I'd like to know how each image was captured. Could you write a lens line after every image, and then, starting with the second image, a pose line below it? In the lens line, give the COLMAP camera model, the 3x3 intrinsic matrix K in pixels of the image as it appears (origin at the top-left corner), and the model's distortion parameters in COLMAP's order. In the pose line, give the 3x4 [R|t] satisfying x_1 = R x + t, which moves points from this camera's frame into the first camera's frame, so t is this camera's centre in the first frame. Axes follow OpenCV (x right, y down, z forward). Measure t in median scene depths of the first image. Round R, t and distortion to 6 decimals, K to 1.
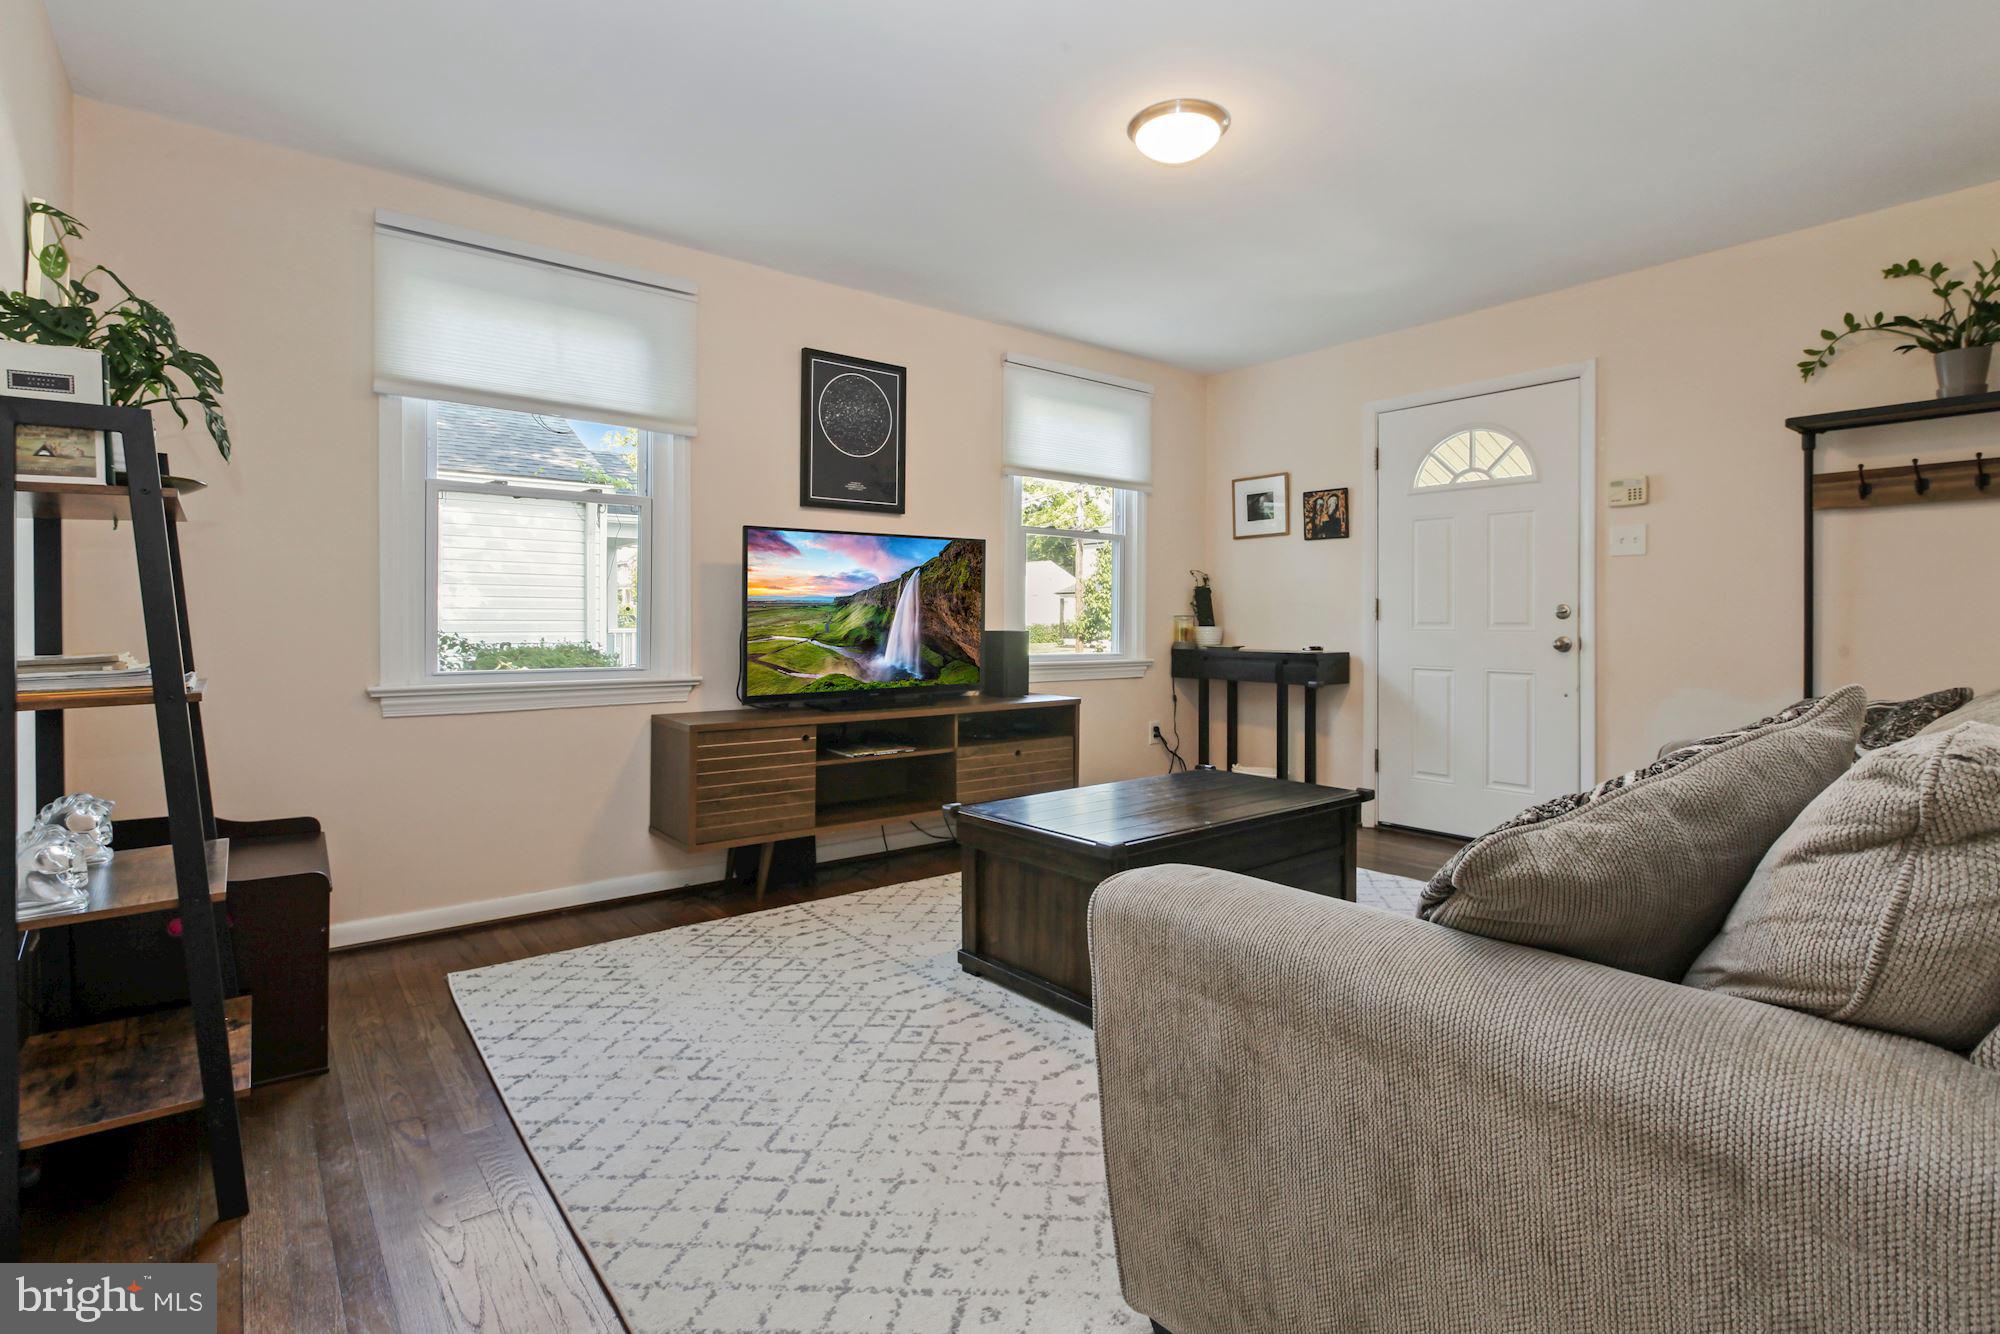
lens RADIAL K [[951.8, 0, 1000.8], [0, 951.8, 615.6], [0, 0, 1]] dist [-0.002927, -0.000379]
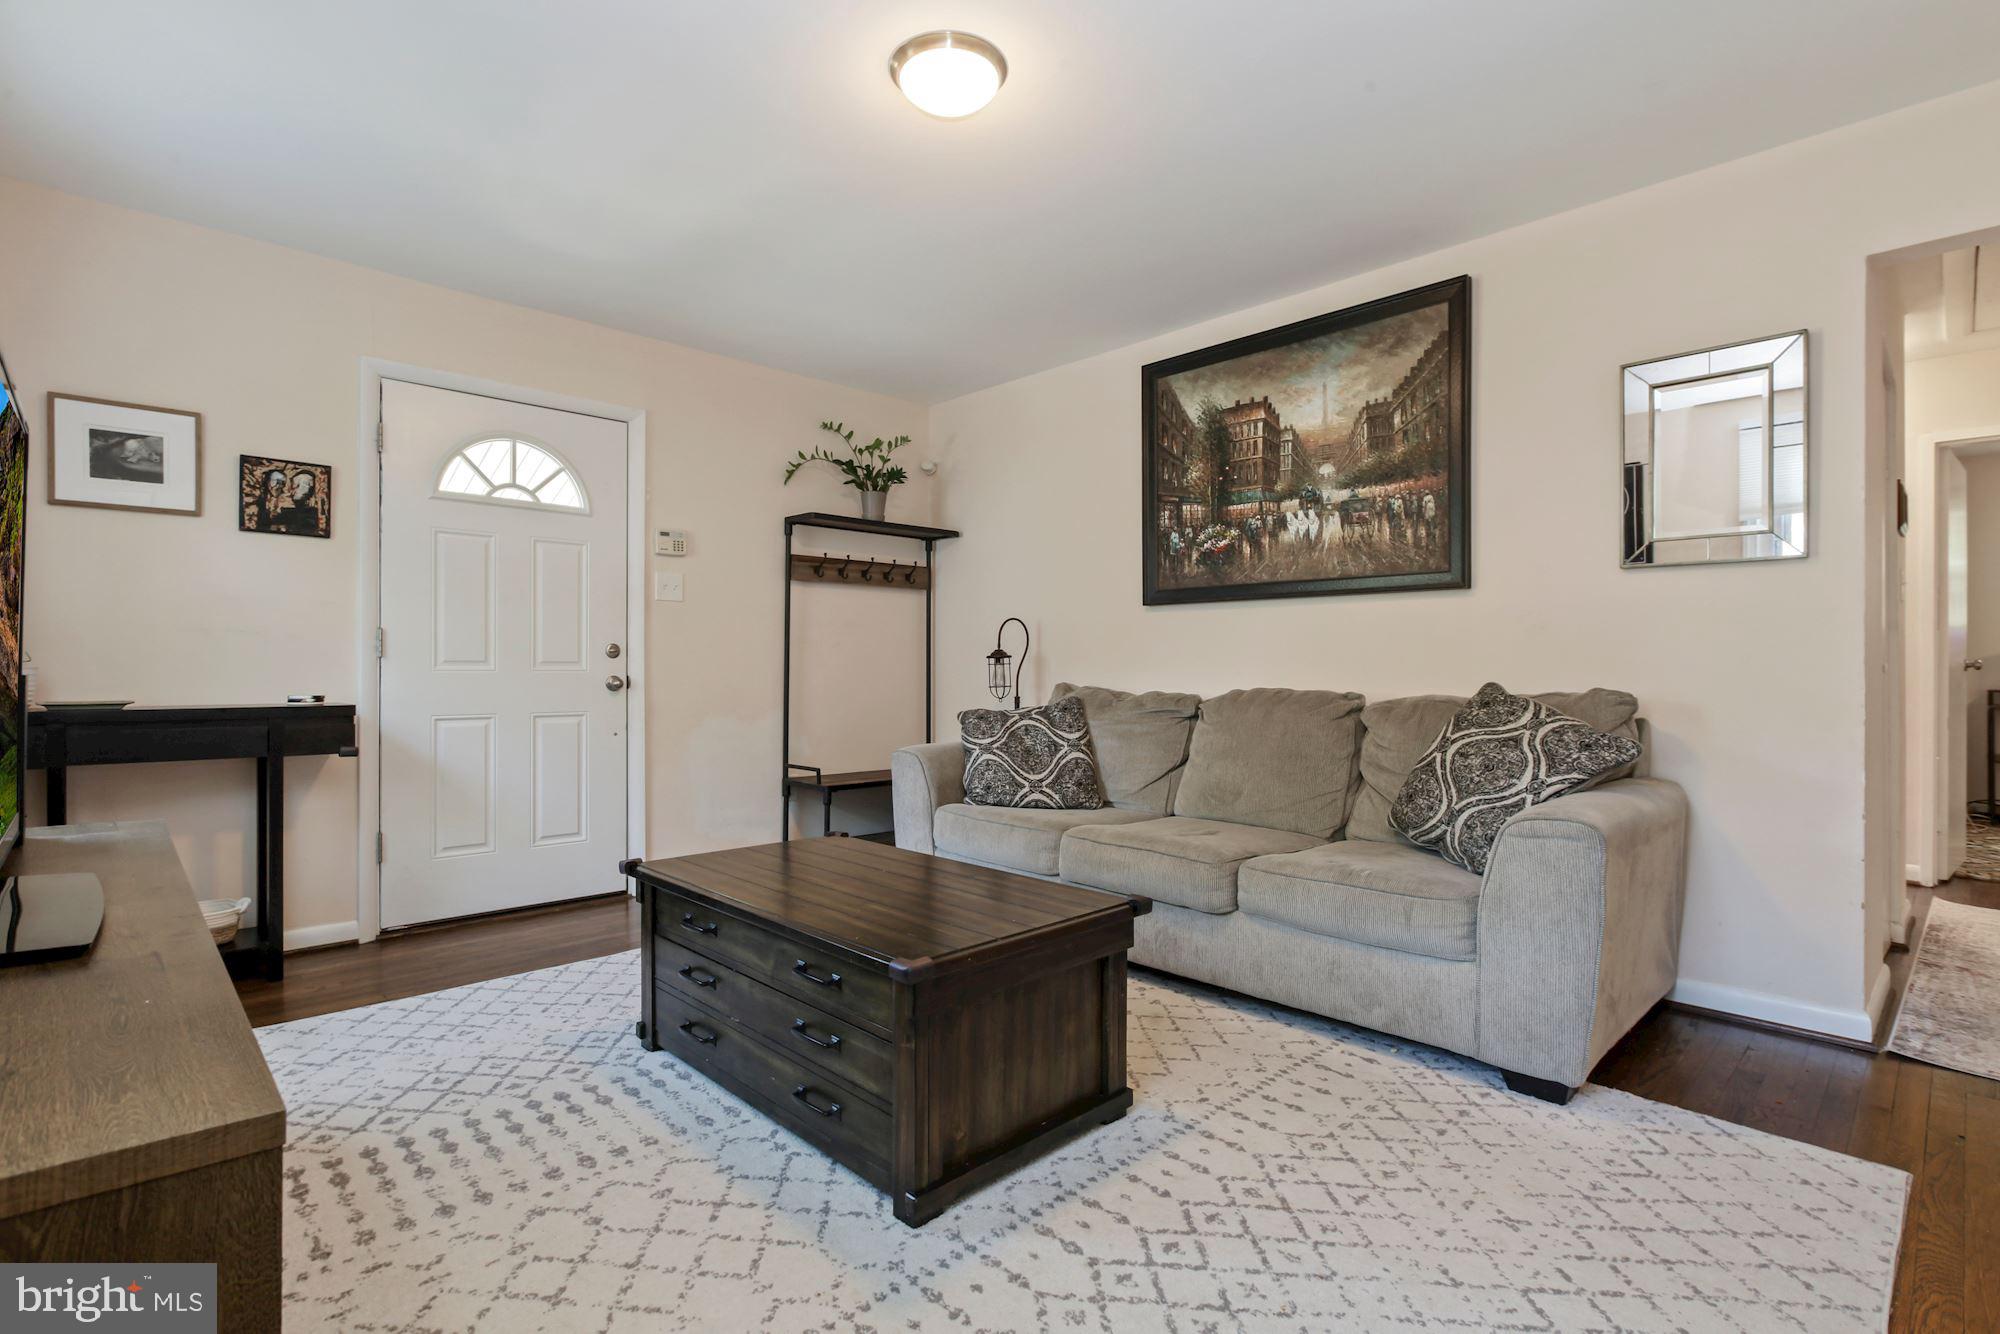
lens RADIAL K [[943.6, 0, 1000.0], [0, 943.6, 667.0], [0, 0, 1]] dist [-0.003776, -0.001116]
pose [[-0.085168, -0.001158, 0.996366, -0.522045], [-0.008148, 0.999967, 0.000465, 0.011543], [-0.996333, -0.008079, -0.085174, 0.813106]]
